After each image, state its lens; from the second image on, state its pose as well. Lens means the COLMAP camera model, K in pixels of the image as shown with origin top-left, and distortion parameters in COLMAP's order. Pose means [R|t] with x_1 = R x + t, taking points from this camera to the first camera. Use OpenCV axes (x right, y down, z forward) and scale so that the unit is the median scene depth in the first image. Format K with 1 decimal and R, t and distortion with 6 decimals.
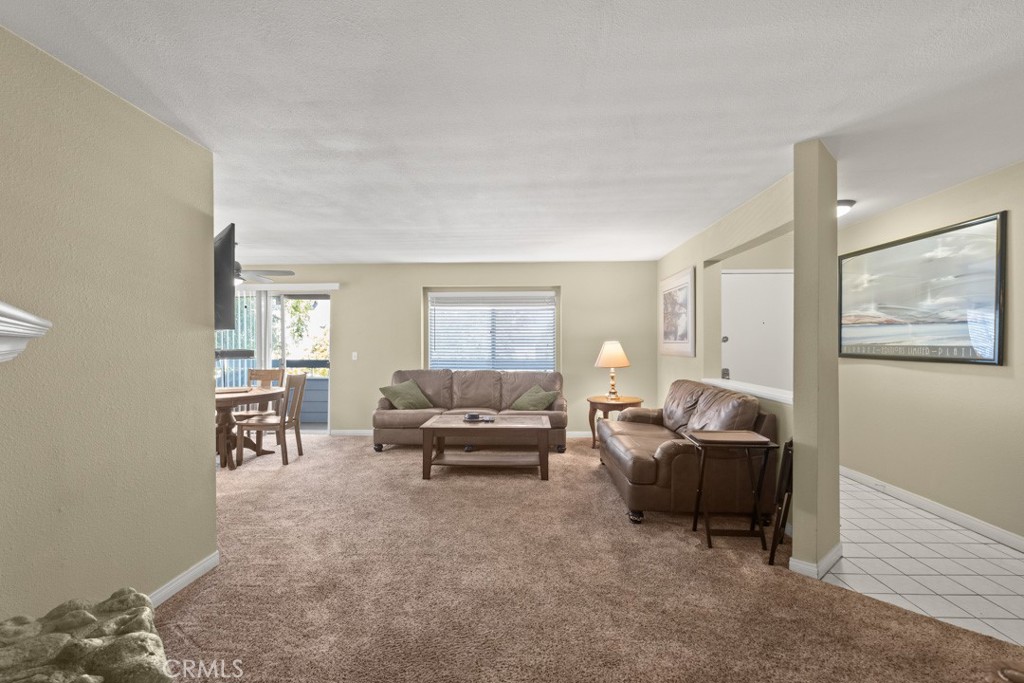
lens RADIAL K [[456.7, 0, 511.9], [0, 456.7, 340.6], [0, 0, 1]] dist [0.000715, -0.002285]
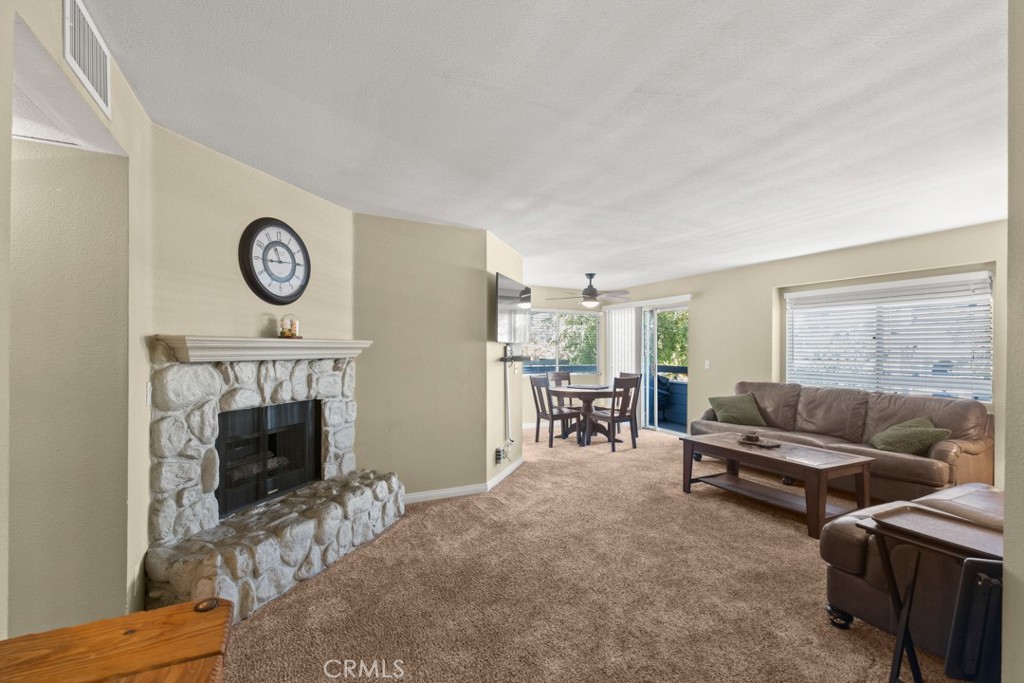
lens RADIAL K [[456.7, 0, 508.8], [0, 456.7, 346.7], [0, 0, 1]] dist [0.000715, -0.002285]
pose [[0.474496, -0.000685, -0.880257, 0.508230], [-0.002552, 0.999994, -0.002154, -0.003500], [0.880254, 0.003268, 0.474492, 0.212537]]
